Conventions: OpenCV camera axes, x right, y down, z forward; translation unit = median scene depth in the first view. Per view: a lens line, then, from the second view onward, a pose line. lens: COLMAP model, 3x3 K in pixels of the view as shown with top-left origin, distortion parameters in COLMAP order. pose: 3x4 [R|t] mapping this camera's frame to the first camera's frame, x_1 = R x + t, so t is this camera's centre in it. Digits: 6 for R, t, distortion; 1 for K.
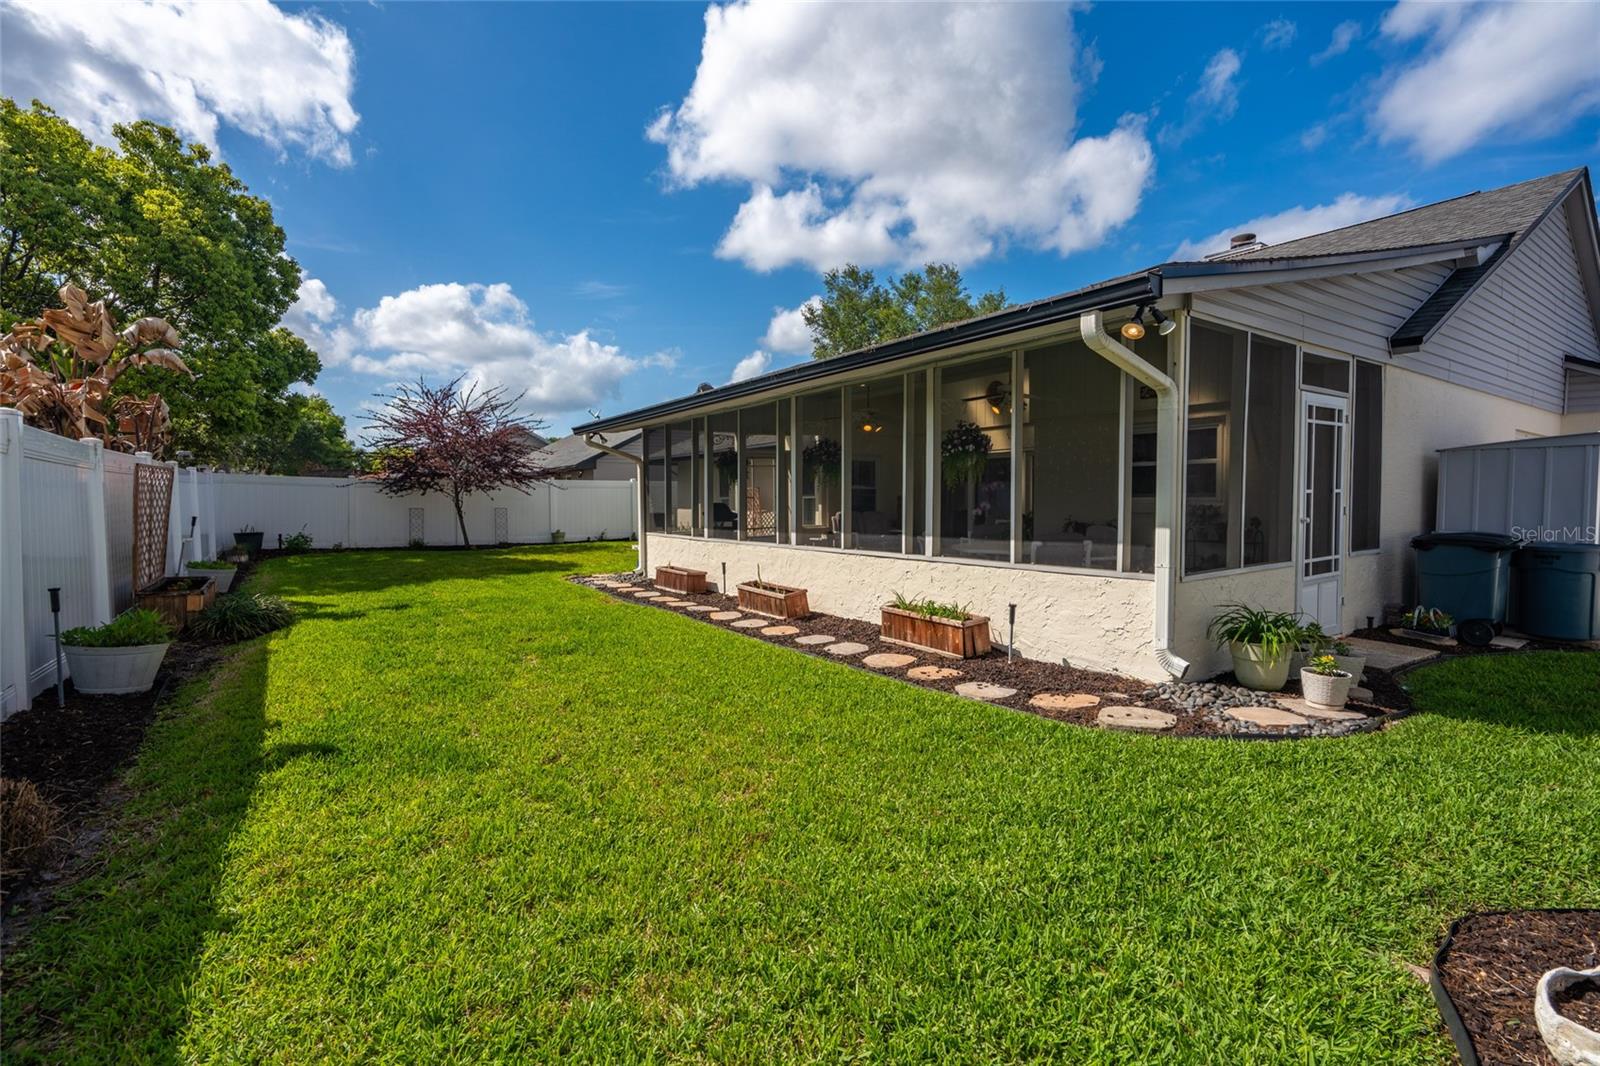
lens RADIAL K [[733.9, 0, 813.4], [0, 733.9, 530.7], [0, 0, 1]] dist [-0.003566, 0.001102]
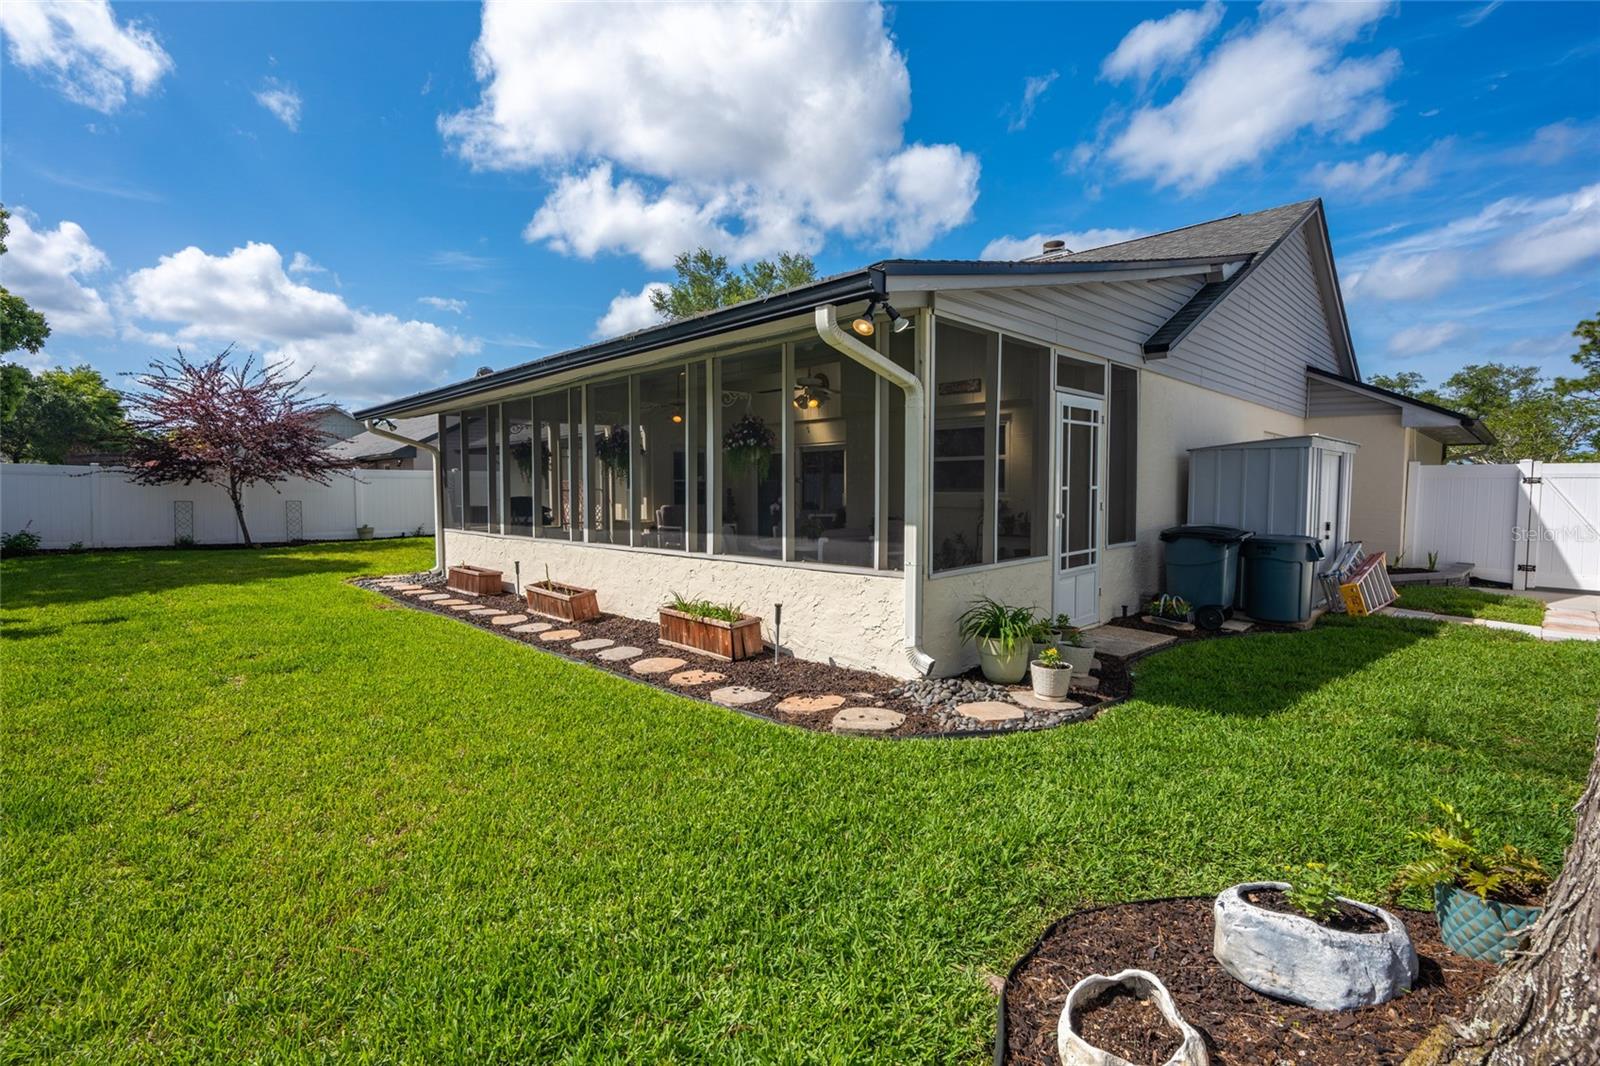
lens RADIAL K [[733.9, 0, 838.8], [0, 733.9, 528.2], [0, 0, 1]] dist [-0.003566, 0.001102]
pose [[0.983894, -0.008008, 0.178572, 0.167605], [0.006010, 0.999913, 0.011726, -0.010735], [-0.178651, -0.010464, 0.983857, 0.025554]]
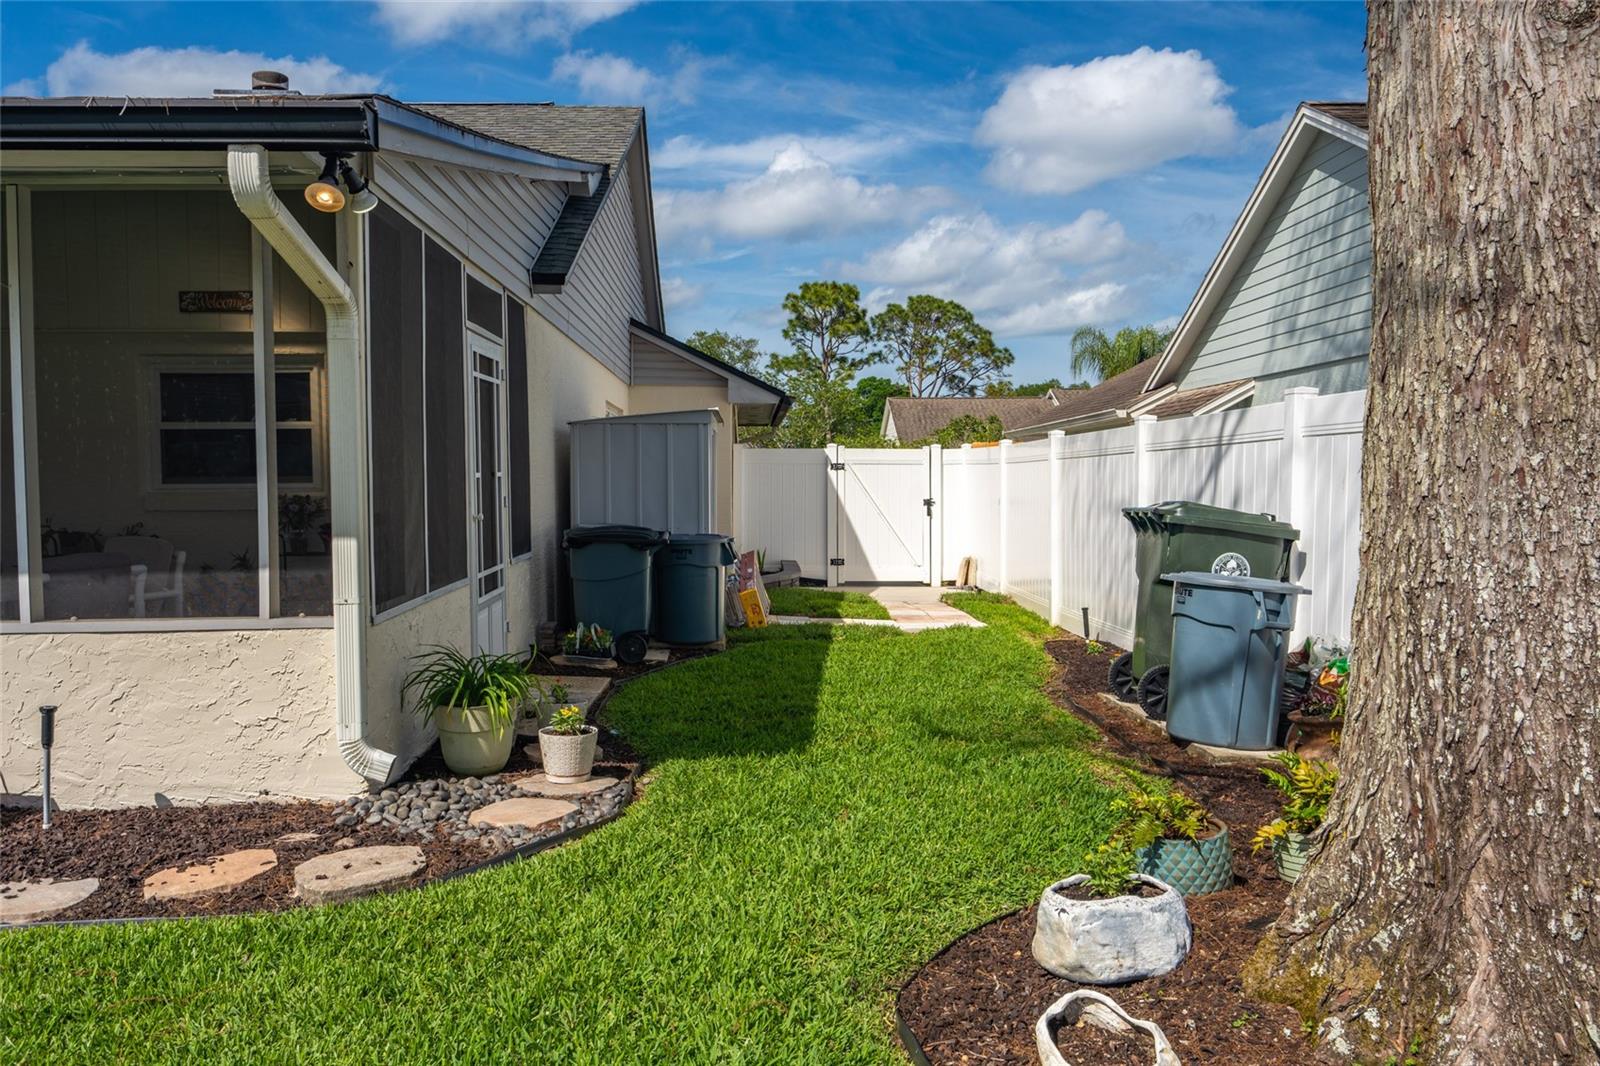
lens RADIAL K [[1183.7, 0, 753.2], [0, 1183.7, 525.7], [0, 0, 1]] dist [-0.000330, 0.012047]
pose [[0.544366, -0.034851, 0.838124, -0.123301], [0.039531, 0.999092, 0.015869, -0.013057], [-0.837916, 0.024493, 0.545250, 0.165240]]
